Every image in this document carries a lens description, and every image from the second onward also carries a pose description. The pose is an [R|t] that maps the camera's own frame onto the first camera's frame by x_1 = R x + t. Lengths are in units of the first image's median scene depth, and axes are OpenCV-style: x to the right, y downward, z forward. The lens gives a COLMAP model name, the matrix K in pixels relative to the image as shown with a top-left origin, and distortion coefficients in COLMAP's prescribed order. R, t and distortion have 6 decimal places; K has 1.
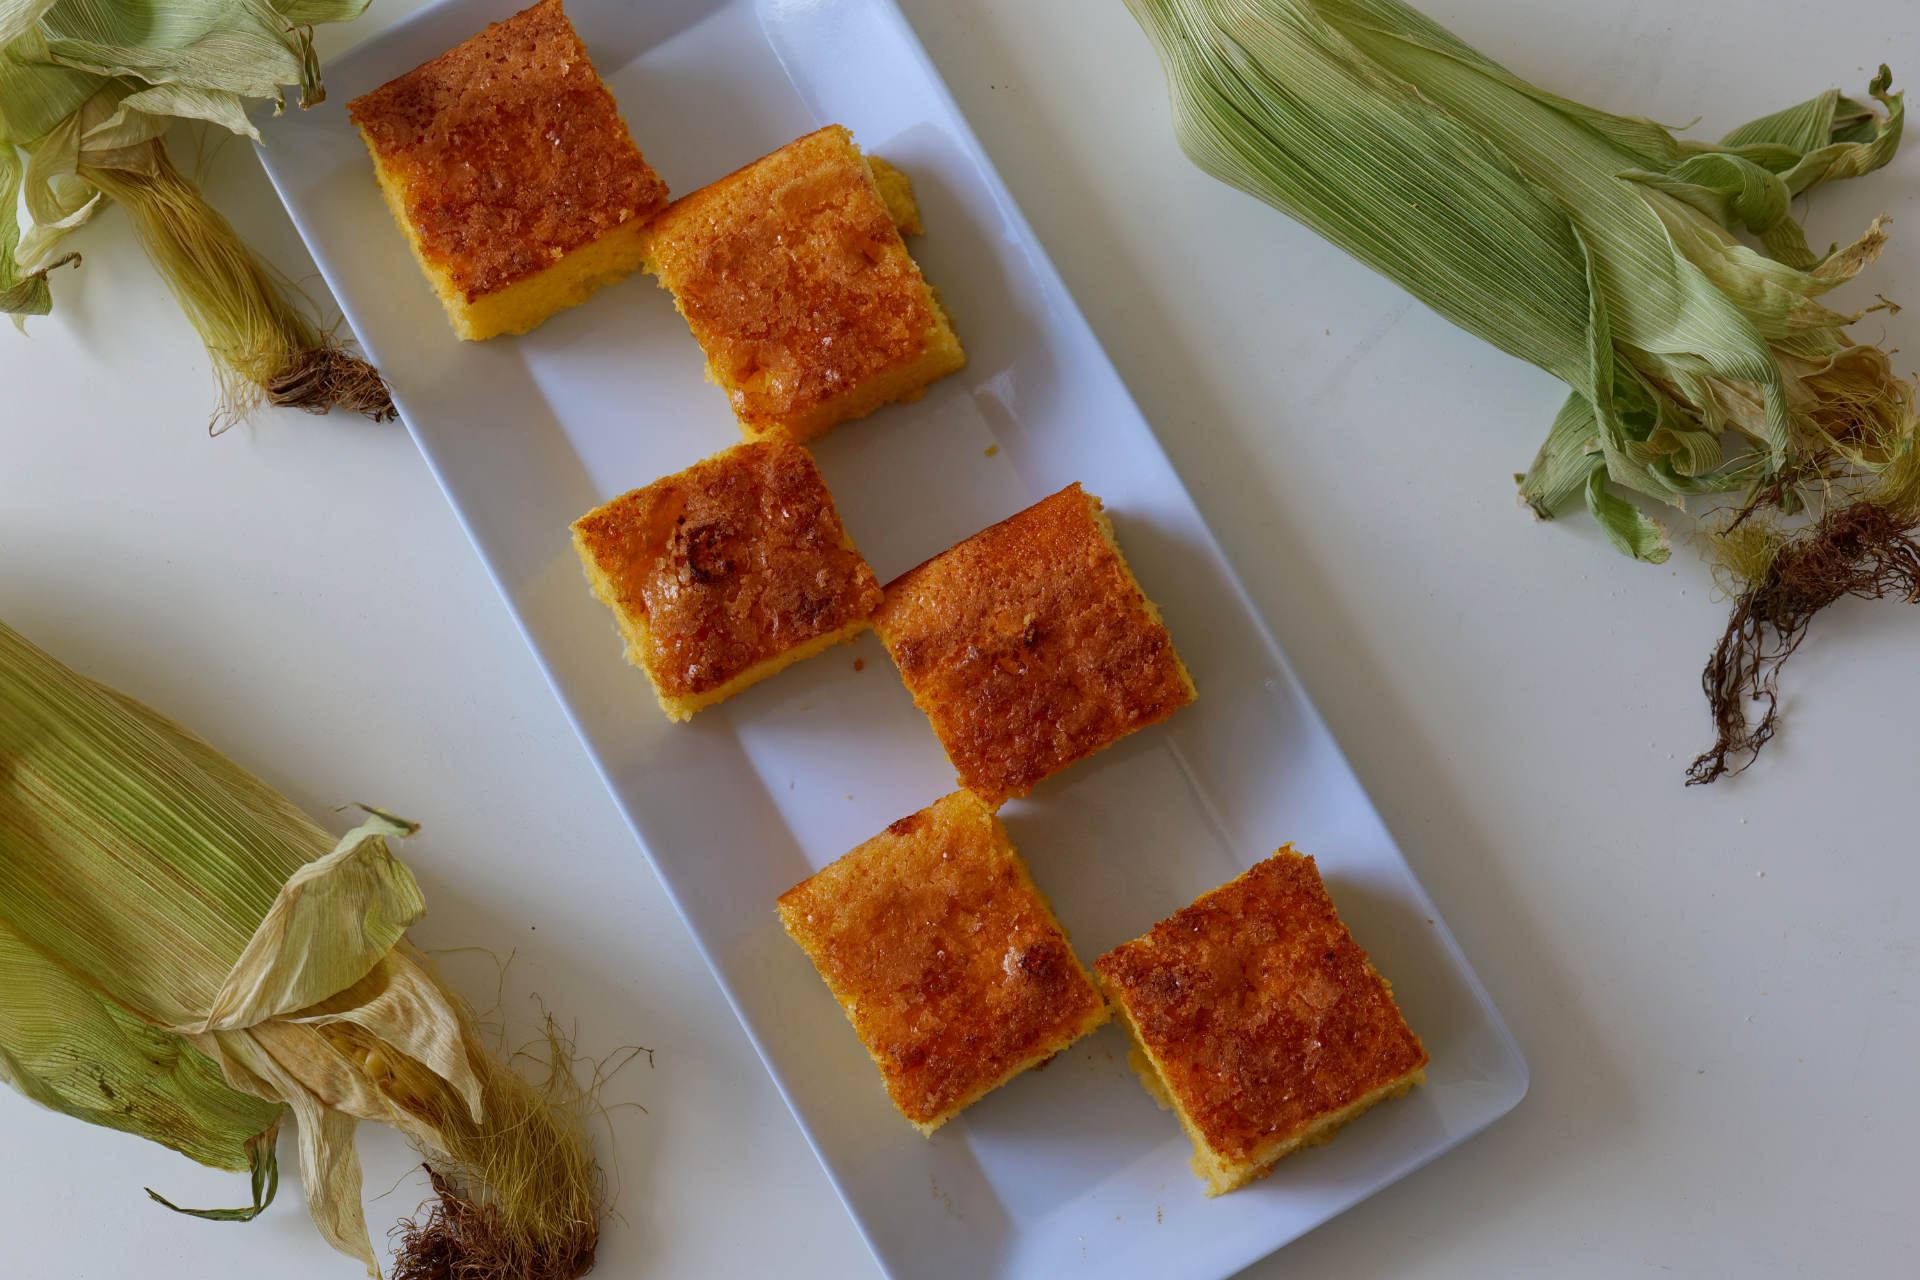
lens RADIAL K [[3149.1, 0, 972.5], [0, 3149.1, 652.4], [0, 0, 1]] dist [-0.022590, 0.000000]
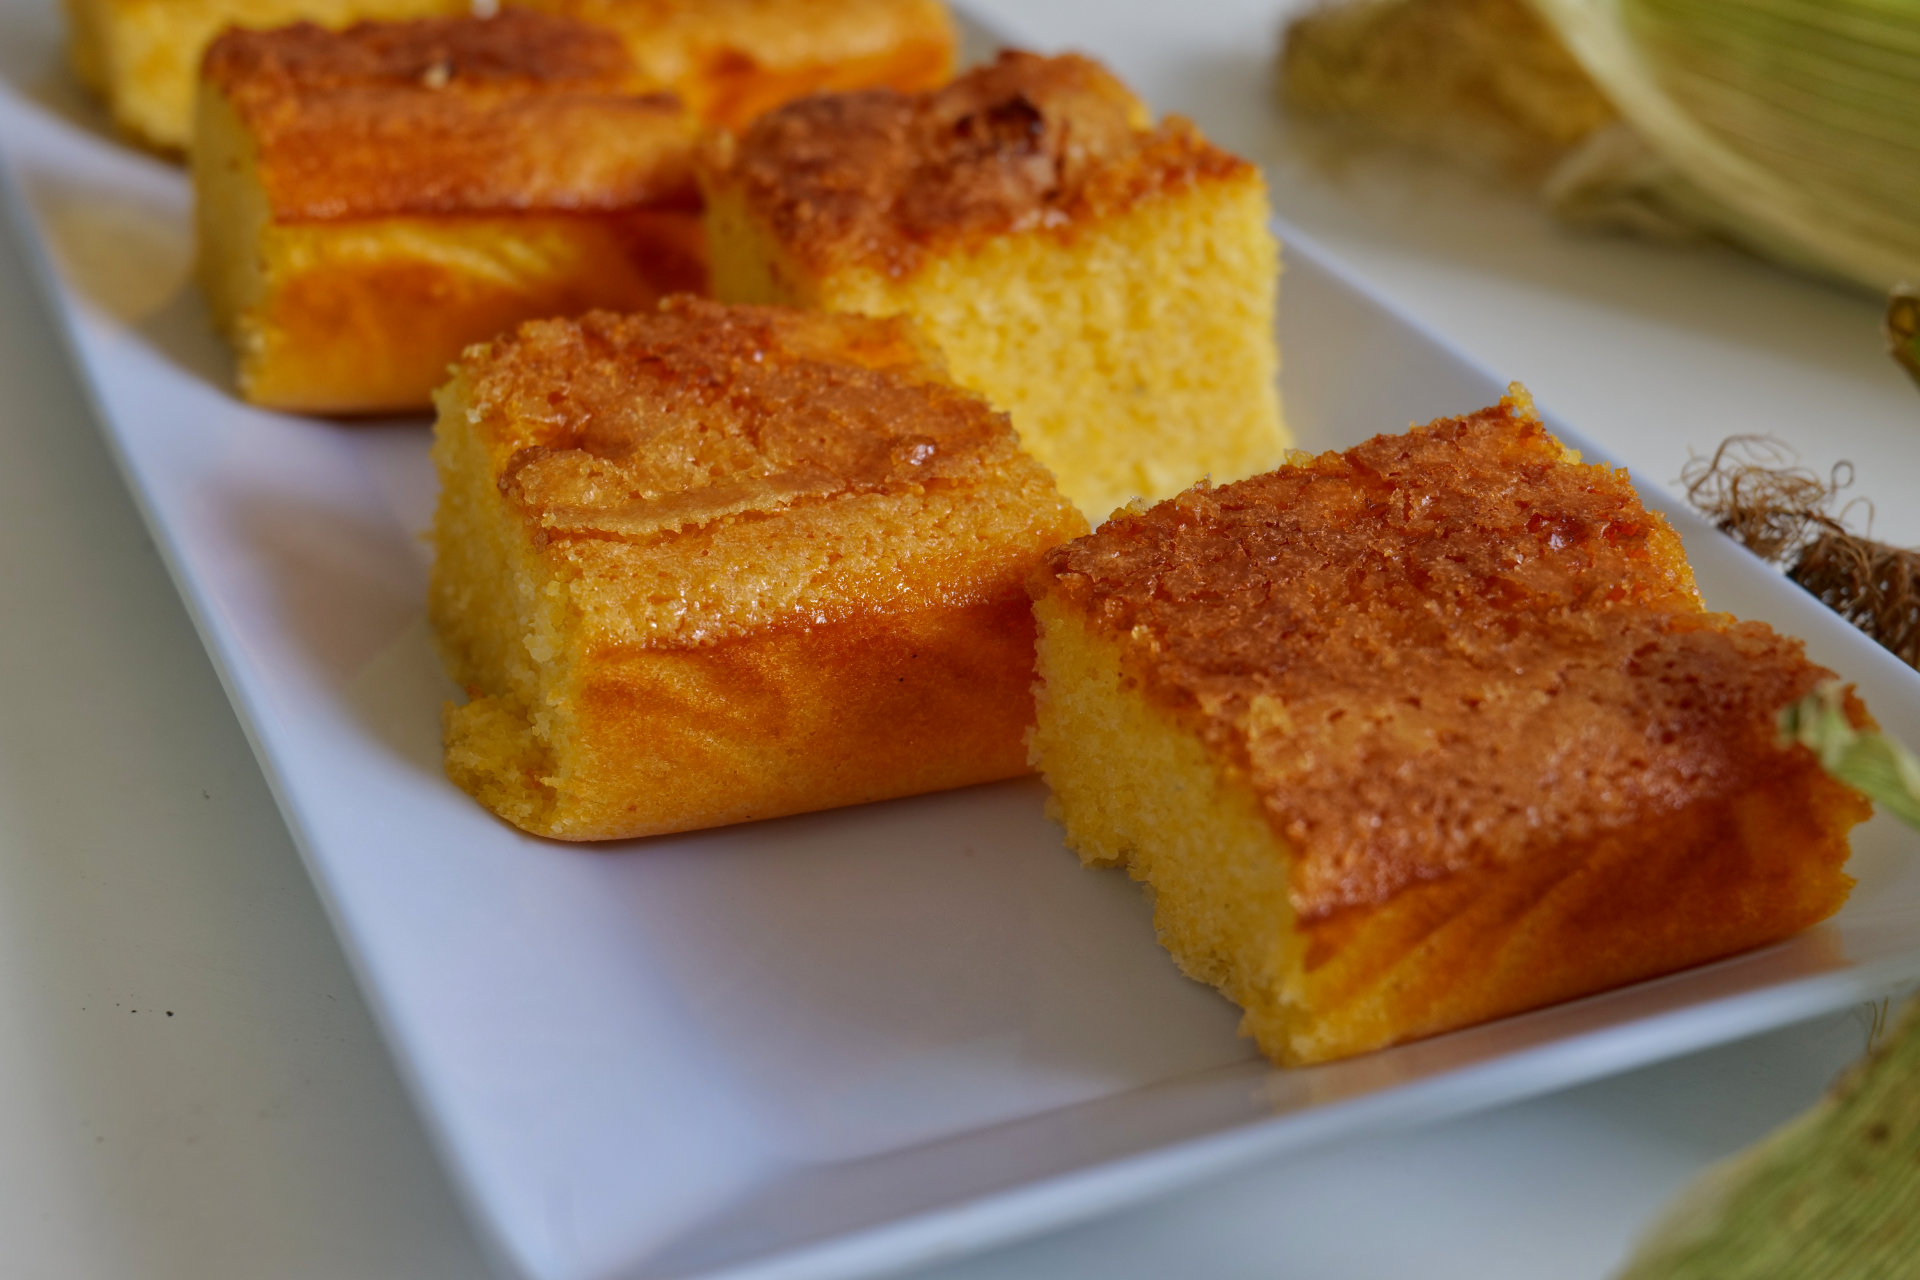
lens RADIAL K [[3149.1, 0, 954.2], [0, 3149.1, 634.9], [0, 0, 1]] dist [-0.022590, 0.000000]
pose [[-0.992522, -0.039549, 0.115481, -0.137528], [0.121955, -0.361619, 0.924315, -0.535861], [0.005204, 0.931487, 0.363738, 0.879278]]
